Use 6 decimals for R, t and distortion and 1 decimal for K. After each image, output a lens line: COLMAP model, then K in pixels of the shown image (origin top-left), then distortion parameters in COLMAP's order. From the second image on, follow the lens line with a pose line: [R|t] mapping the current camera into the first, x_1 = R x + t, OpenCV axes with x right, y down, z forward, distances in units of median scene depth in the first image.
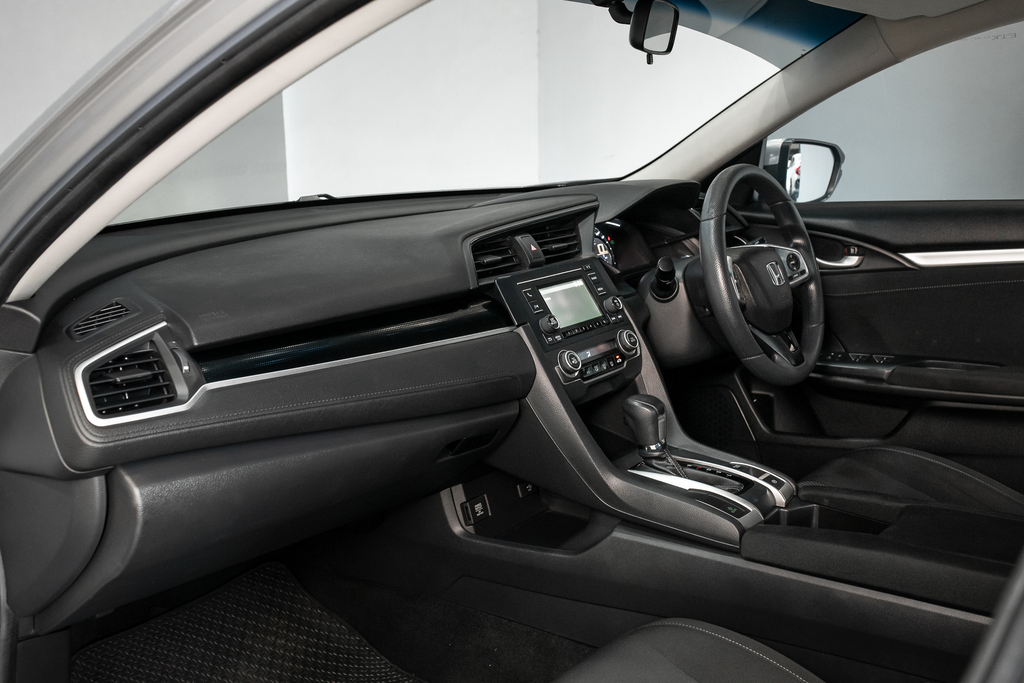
lens RADIAL K [[1035.4, 0, 476.4], [0, 1035.4, 352.0], [0, 0, 1]] dist [-0.022543, 0.011414]
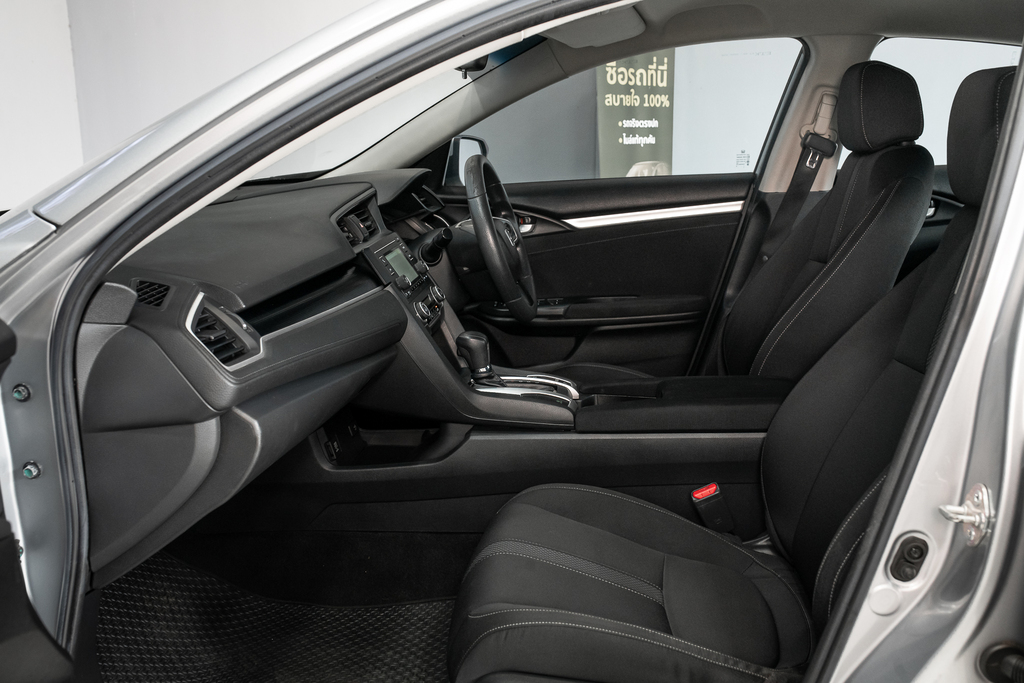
lens RADIAL K [[1086.7, 0, 512.0], [0, 1086.7, 341.5], [0, 0, 1]] dist [-0.001594, 0.016543]
pose [[0.843403, -0.108225, 0.526268, -0.475882], [0.116548, 0.993032, 0.017432, 0.033292], [-0.524488, 0.046633, 0.850140, -0.177299]]
